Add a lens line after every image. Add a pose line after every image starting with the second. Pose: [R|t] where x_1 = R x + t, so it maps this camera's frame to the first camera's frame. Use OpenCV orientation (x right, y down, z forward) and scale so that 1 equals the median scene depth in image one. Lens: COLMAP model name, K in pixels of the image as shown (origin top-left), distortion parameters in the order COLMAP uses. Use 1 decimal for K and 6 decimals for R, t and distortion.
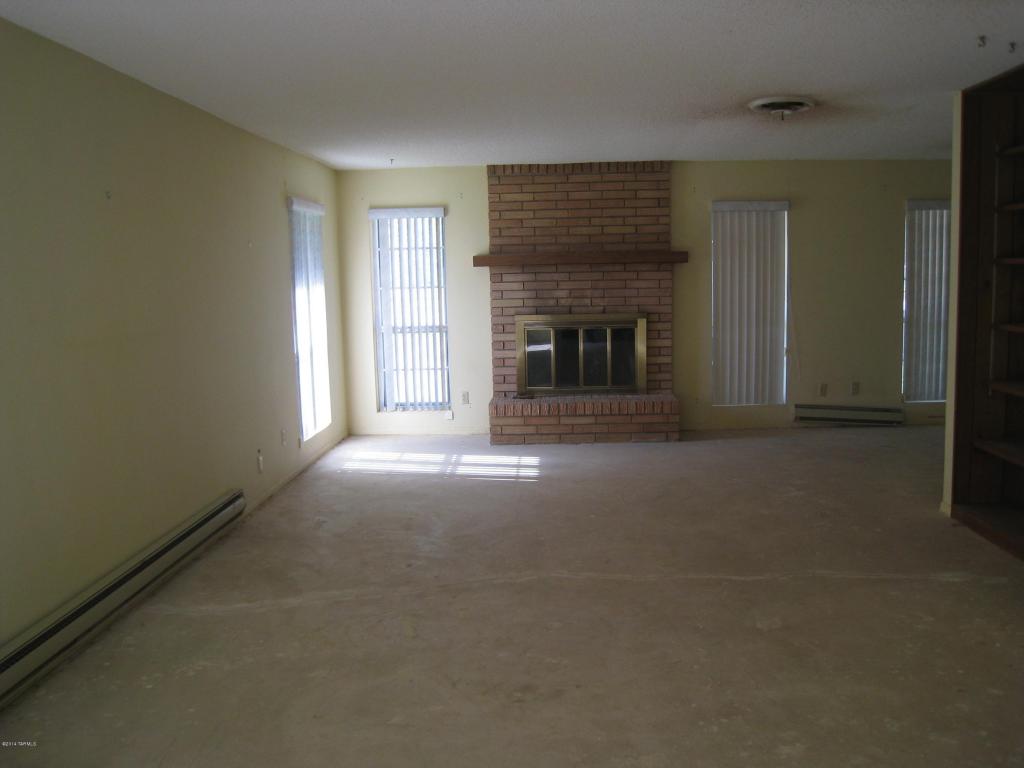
lens RADIAL K [[854.1, 0, 511.8], [0, 854.1, 381.0], [0, 0, 1]] dist [-0.080984, 0.007195]
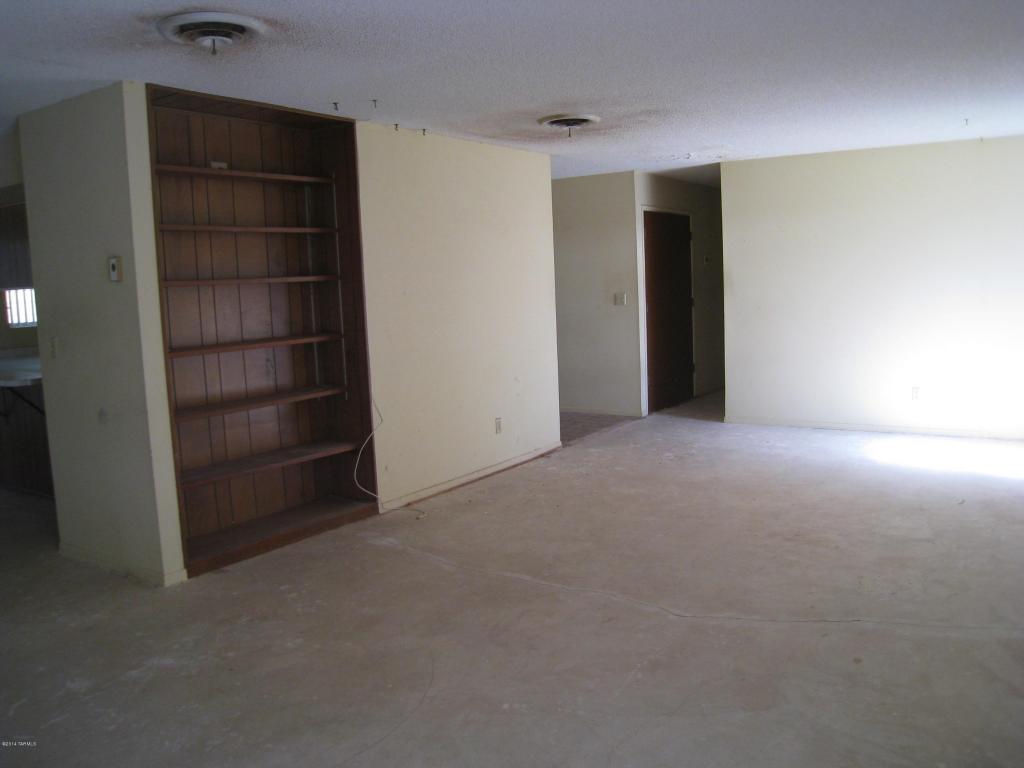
lens RADIAL K [[854.1, 0, 511.8], [0, 854.1, 381.0], [0, 0, 1]] dist [-0.080984, 0.007195]
pose [[-0.854922, -0.011528, 0.518628, -0.256102], [0.114084, 0.971099, 0.209646, -0.220806], [-0.506056, 0.238398, -0.828899, 1.828198]]
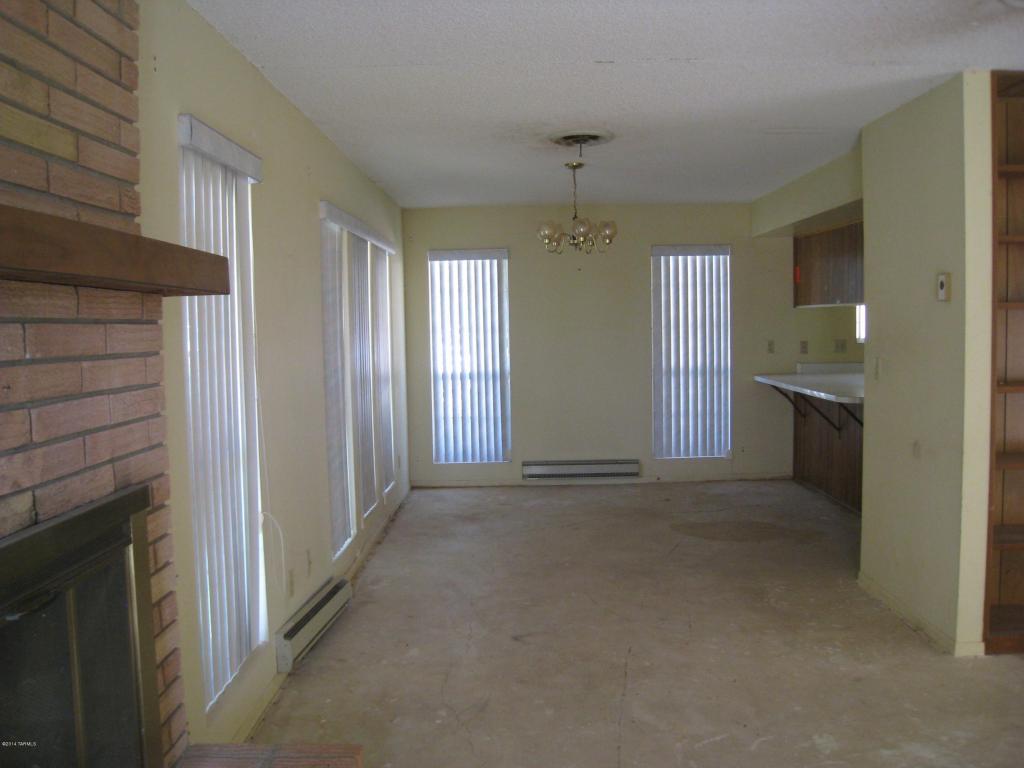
lens RADIAL K [[854.1, 0, 511.8], [0, 854.1, 381.0], [0, 0, 1]] dist [-0.080984, 0.007195]
pose [[-0.070837, -0.049058, 0.996281, -0.180211], [0.137287, 0.988805, 0.058451, -0.210291], [-0.987995, 0.140917, -0.063309, 1.722481]]
